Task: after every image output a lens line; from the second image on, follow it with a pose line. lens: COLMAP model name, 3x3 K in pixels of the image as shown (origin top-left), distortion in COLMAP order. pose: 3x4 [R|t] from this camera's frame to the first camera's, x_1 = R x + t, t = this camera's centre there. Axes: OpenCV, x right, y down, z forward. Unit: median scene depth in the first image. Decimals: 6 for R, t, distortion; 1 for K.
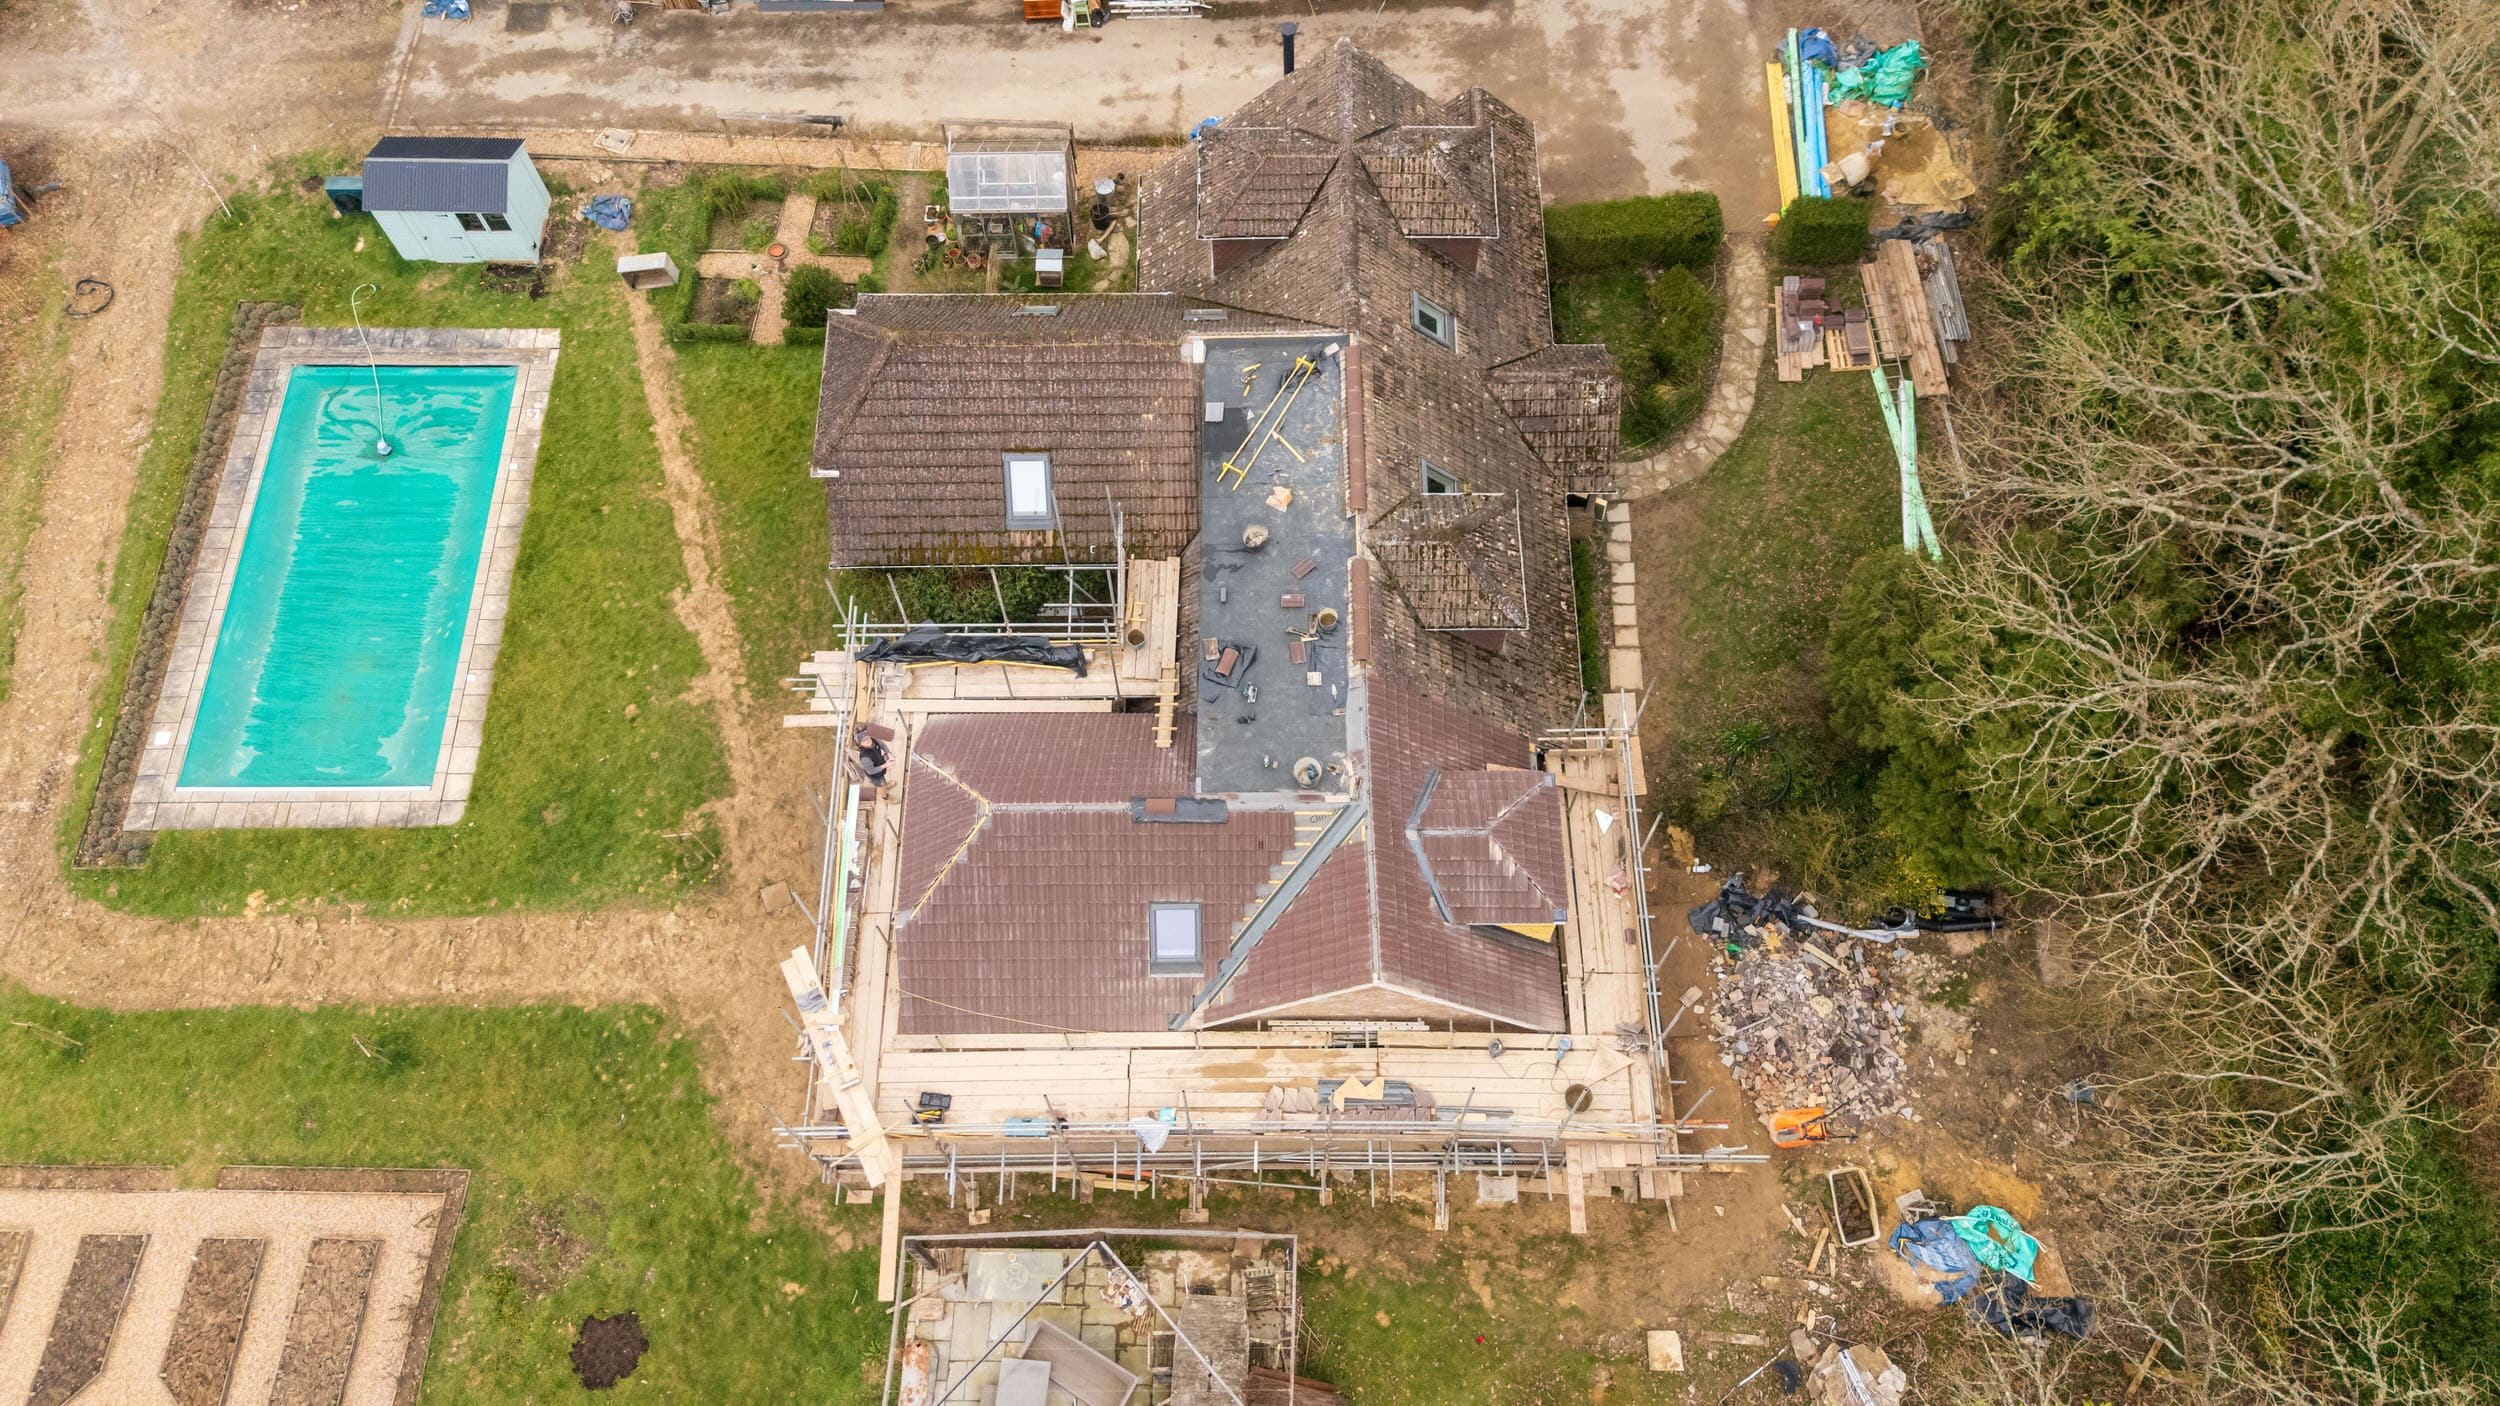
lens RADIAL K [[1832.4, 0, 1258.3], [0, 1832.4, 708.1], [0, 0, 1]] dist [0.068523, -0.066928]
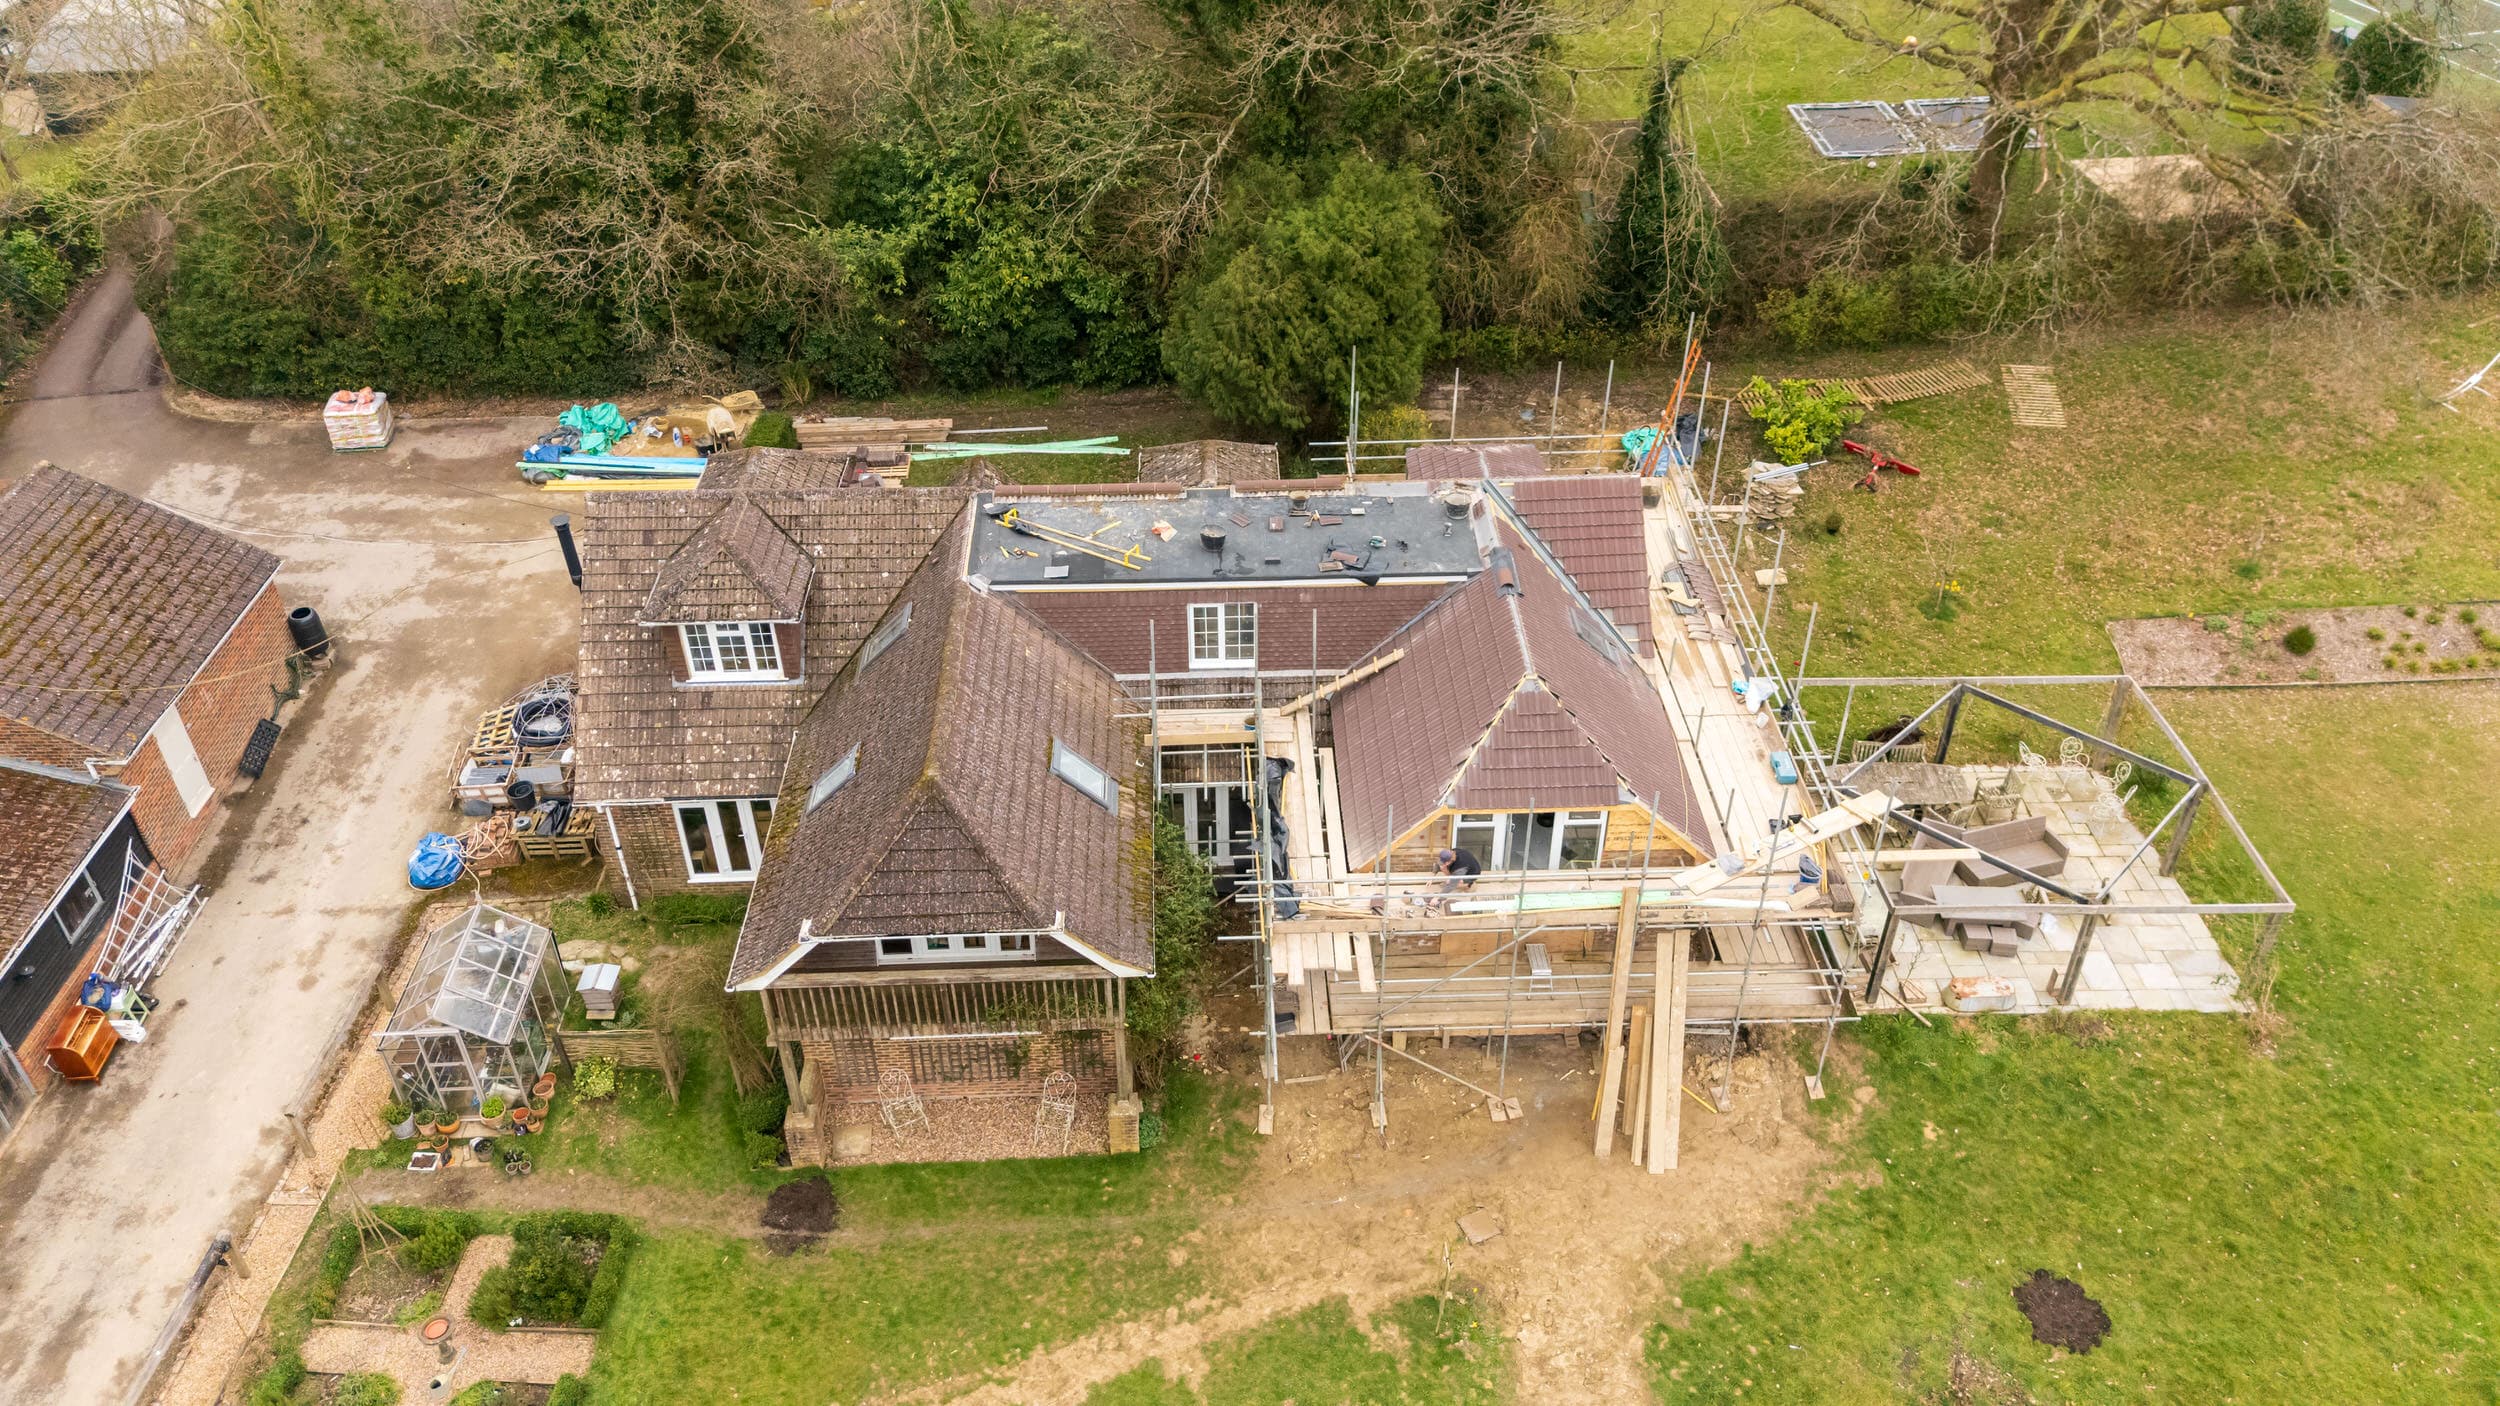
lens RADIAL K [[1832.4, 0, 1246.6], [0, 1832.4, 697.5], [0, 0, 1]] dist [0.068523, -0.066928]
pose [[-0.028166, -0.589754, 0.807092, -0.819673], [0.902895, 0.331456, 0.273709, -0.303266], [-0.428936, 0.736429, 0.523150, 0.481088]]
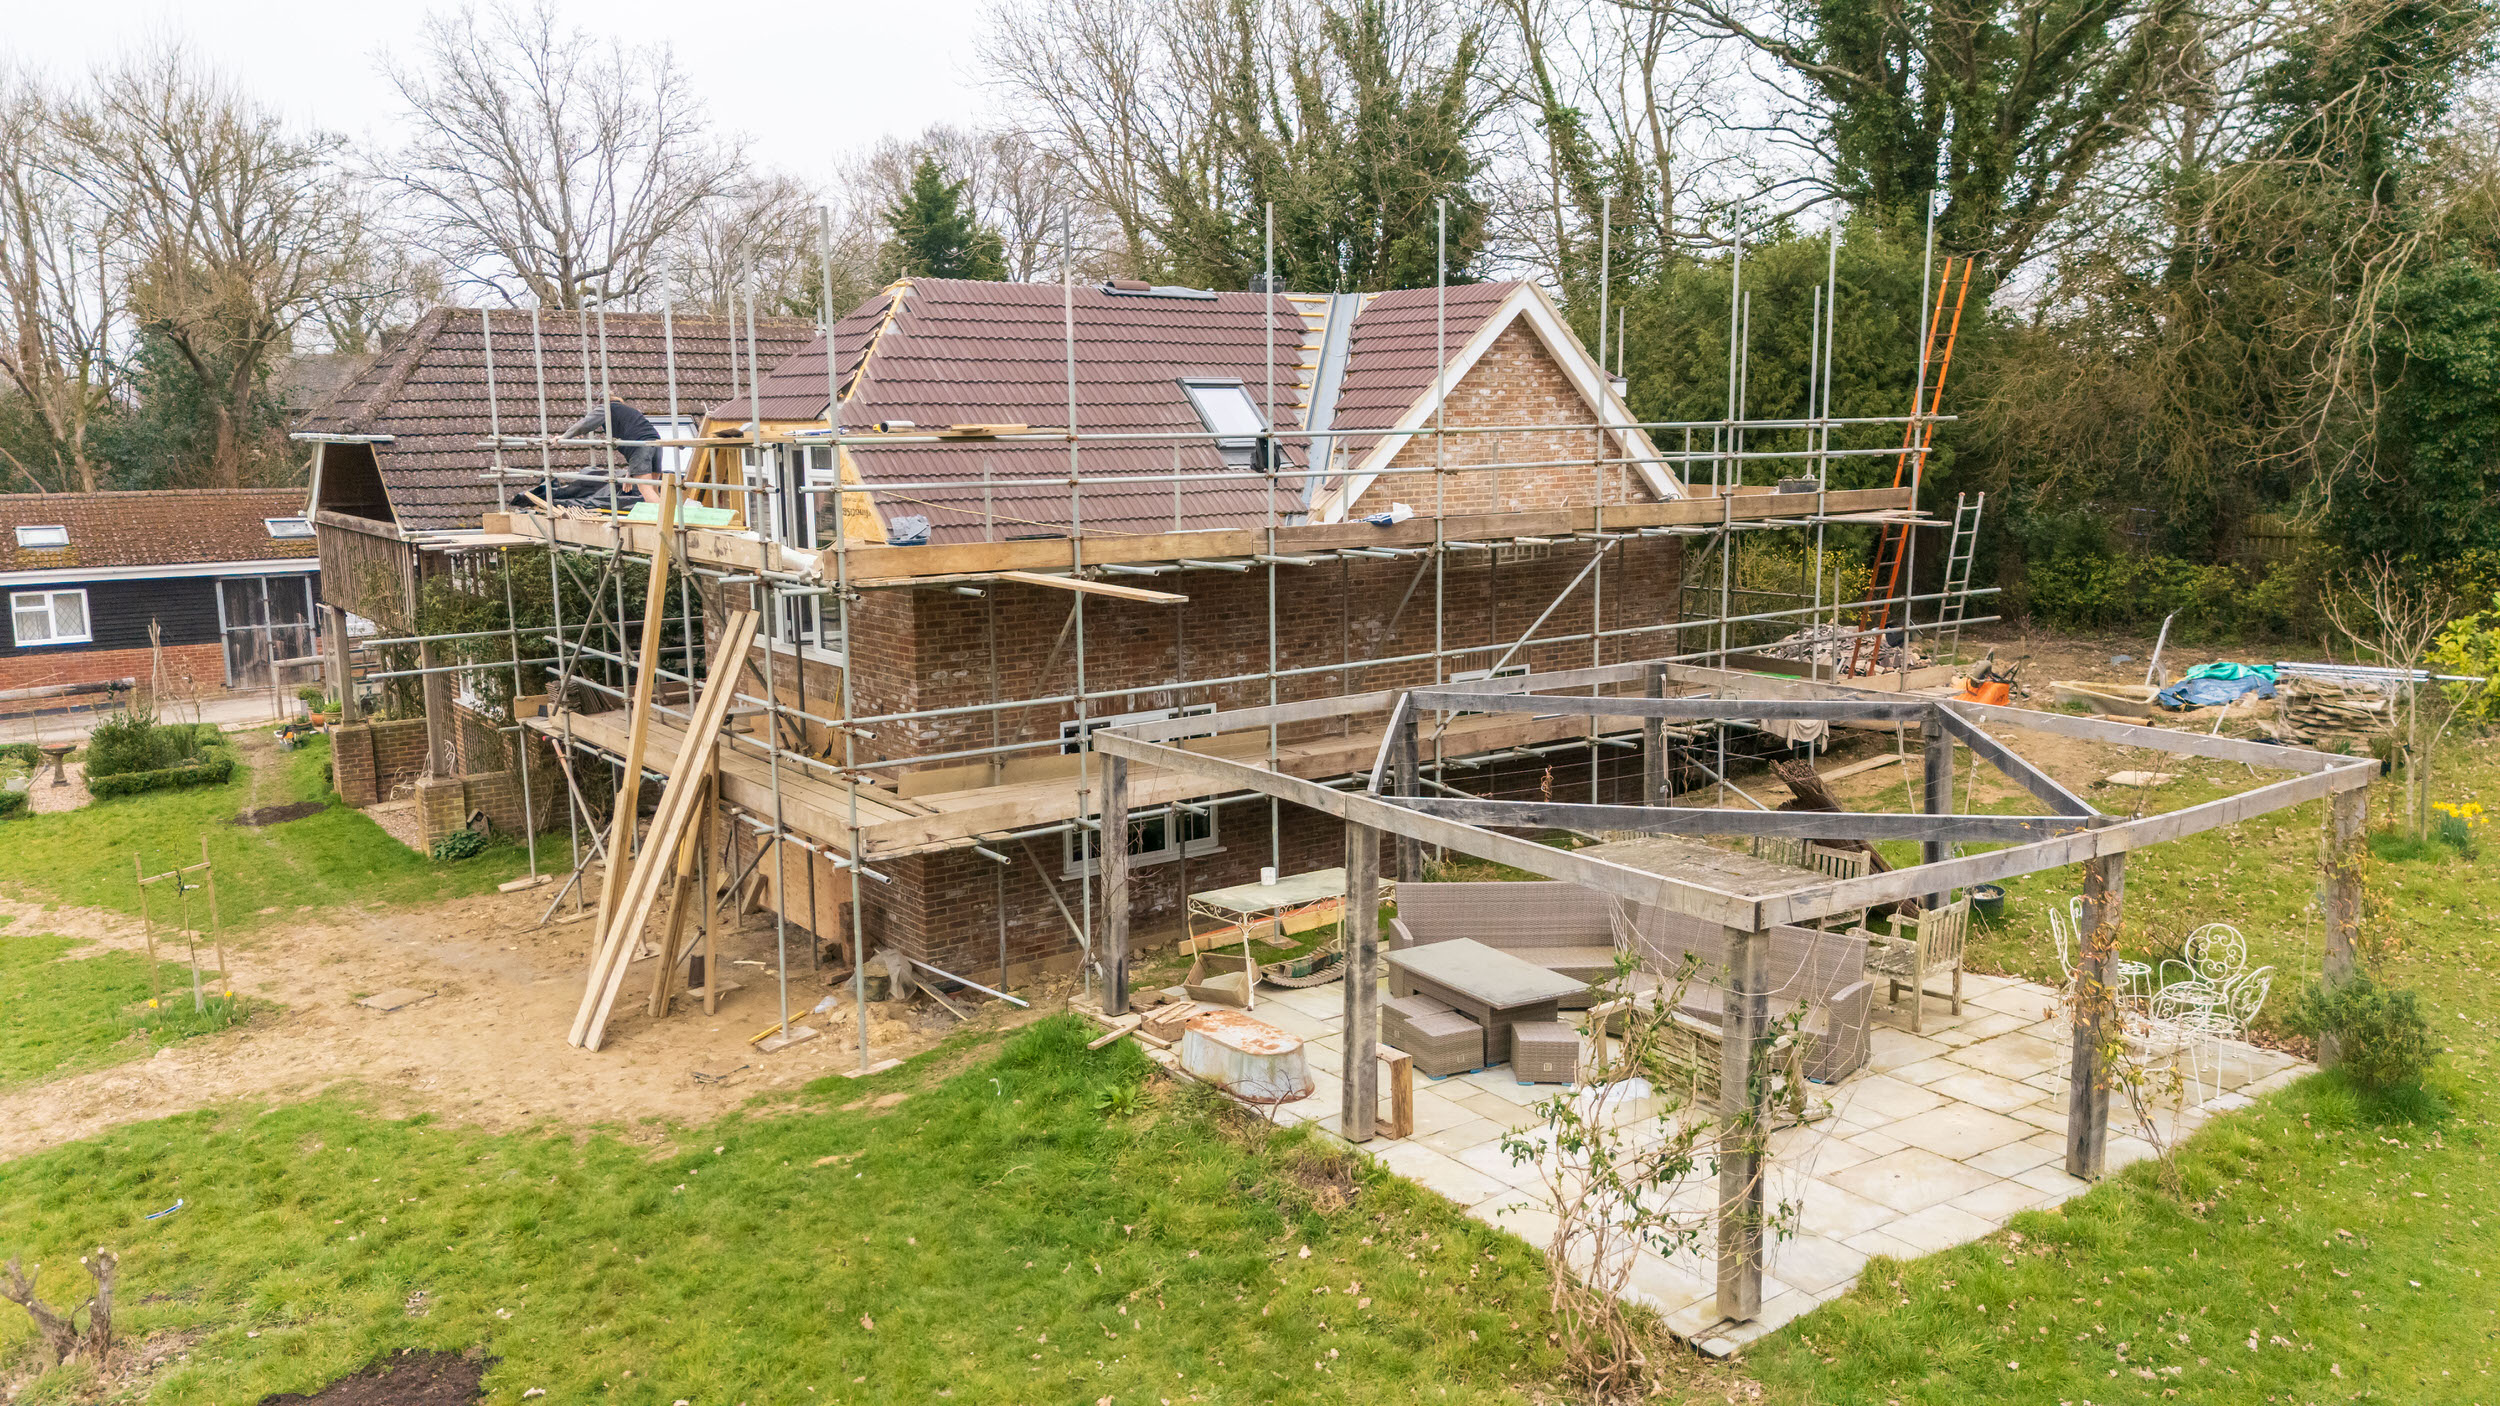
lens RADIAL K [[1832.4, 0, 1257.6], [0, 1832.4, 708.7], [0, 0, 1]] dist [0.068523, -0.066928]
pose [[0.803622, -0.095603, 0.587411, -0.383426], [0.537702, 0.539682, -0.647781, 0.540542], [-0.255085, 0.836423, 0.485106, 0.672340]]
